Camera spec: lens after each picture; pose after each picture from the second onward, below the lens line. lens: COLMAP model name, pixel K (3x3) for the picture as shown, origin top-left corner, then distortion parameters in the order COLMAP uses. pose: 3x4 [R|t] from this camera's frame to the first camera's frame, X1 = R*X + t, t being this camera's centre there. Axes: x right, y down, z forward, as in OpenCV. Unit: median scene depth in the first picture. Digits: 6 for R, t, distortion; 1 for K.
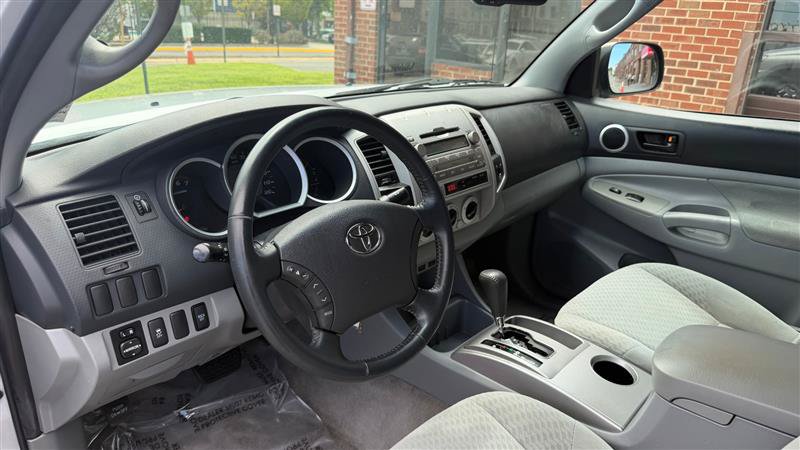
lens RADIAL K [[574.2, 0, 400.0], [0, 574.2, 225.0], [0, 0, 1]] dist [0.031992, -0.084718]
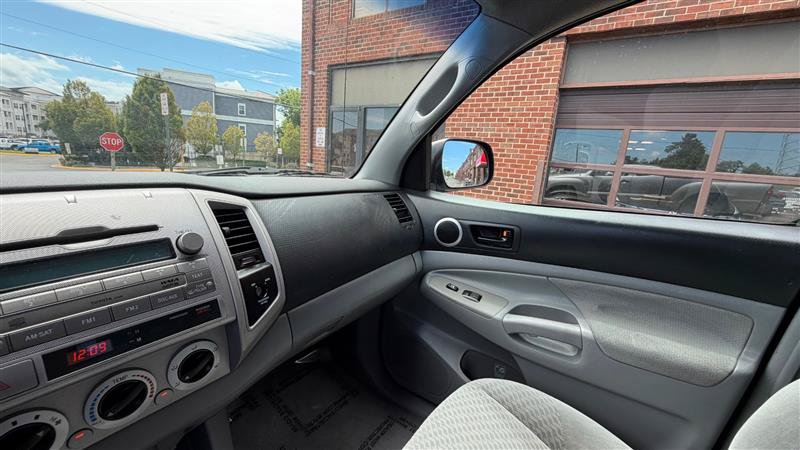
lens RADIAL K [[320.0, 0, 400.0], [0, 320.0, 225.0], [0, 0, 1]] dist [-0.003155, -0.000307]
pose [[0.991105, -0.004784, 0.132993, 0.224063], [0.023665, 0.989762, -0.140753, -0.090169], [-0.130958, 0.142649, 0.981072, 0.492937]]
